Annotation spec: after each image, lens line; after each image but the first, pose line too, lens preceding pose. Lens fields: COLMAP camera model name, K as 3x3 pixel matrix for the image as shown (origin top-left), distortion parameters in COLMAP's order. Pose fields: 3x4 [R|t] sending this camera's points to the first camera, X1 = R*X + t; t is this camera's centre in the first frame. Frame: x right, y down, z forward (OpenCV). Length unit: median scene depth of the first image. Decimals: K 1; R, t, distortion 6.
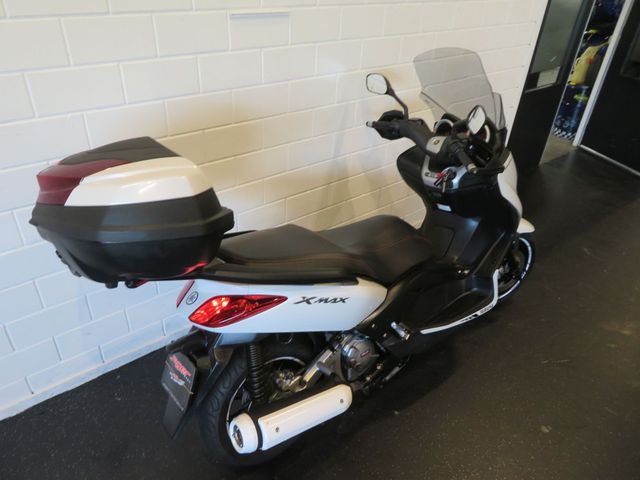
lens RADIAL K [[457.9, 0, 320.0], [0, 457.9, 240.0], [0, 0, 1]] dist [-0.012959, 0.001712]
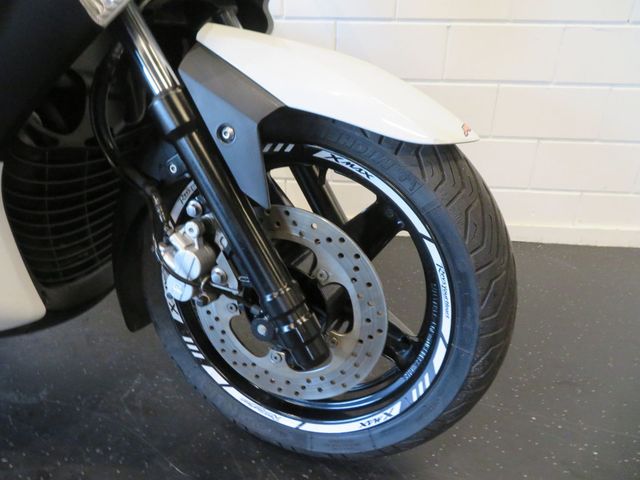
lens RADIAL K [[457.9, 0, 320.0], [0, 457.9, 240.0], [0, 0, 1]] dist [-0.012959, 0.001712]
pose [[0.708795, 0.261238, -0.655259, 0.709897], [-0.364470, 0.930928, -0.023106, 0.045357], [0.603963, 0.255200, 0.755051, 1.049607]]
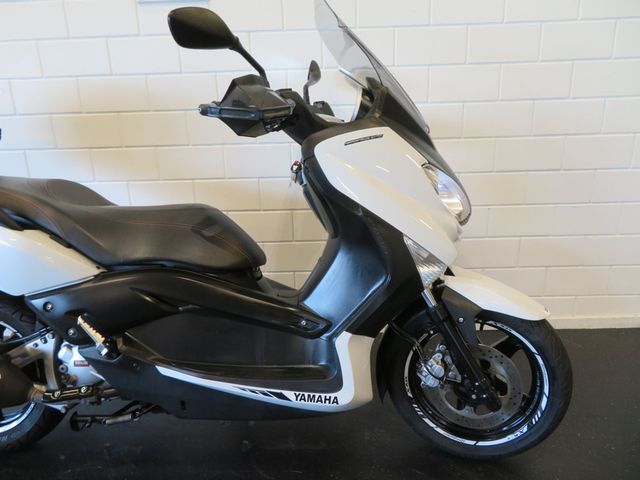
lens RADIAL K [[457.9, 0, 320.0], [0, 457.9, 240.0], [0, 0, 1]] dist [-0.012959, 0.001712]
pose [[0.750890, 0.118260, -0.649753, 0.754621], [-0.301161, 0.936905, -0.177515, 0.072389], [0.587764, 0.328974, 0.739127, 0.570443]]
